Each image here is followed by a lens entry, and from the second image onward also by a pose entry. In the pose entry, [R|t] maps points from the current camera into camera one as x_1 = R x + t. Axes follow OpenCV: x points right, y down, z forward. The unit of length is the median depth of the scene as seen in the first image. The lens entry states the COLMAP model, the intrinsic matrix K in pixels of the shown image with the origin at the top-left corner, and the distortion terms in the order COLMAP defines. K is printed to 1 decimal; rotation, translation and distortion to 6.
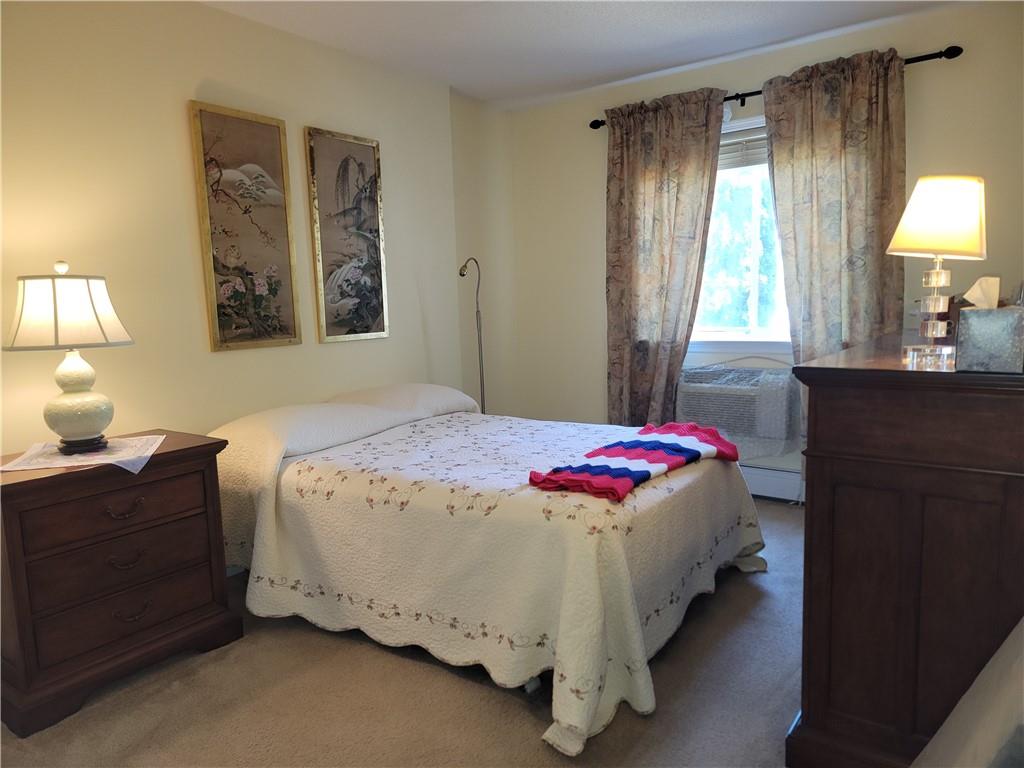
lens RADIAL K [[715.2, 0, 517.1], [0, 715.2, 387.0], [0, 0, 1]] dist [0.081408, -0.073527]
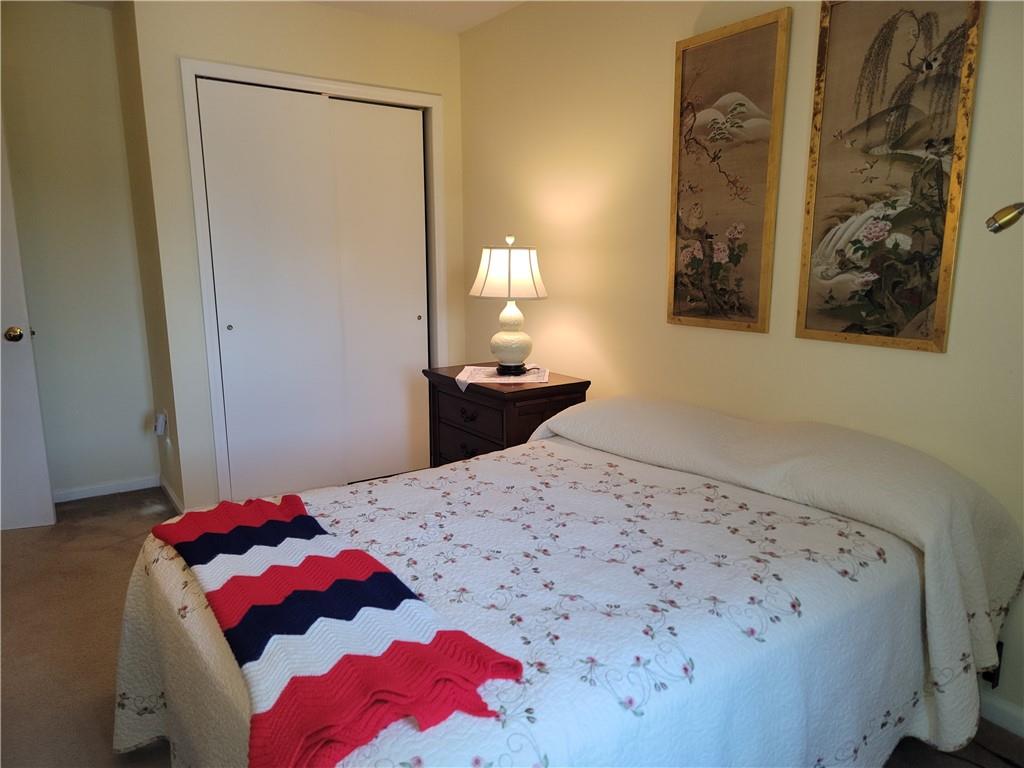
lens RADIAL K [[715.2, 0, 517.1], [0, 715.2, 387.0], [0, 0, 1]] dist [0.081408, -0.073527]
pose [[-0.346222, 0.200700, -0.916433, 0.475001], [-0.112314, 0.960956, 0.252882, -0.169934], [0.931405, 0.190482, -0.310163, 1.052801]]
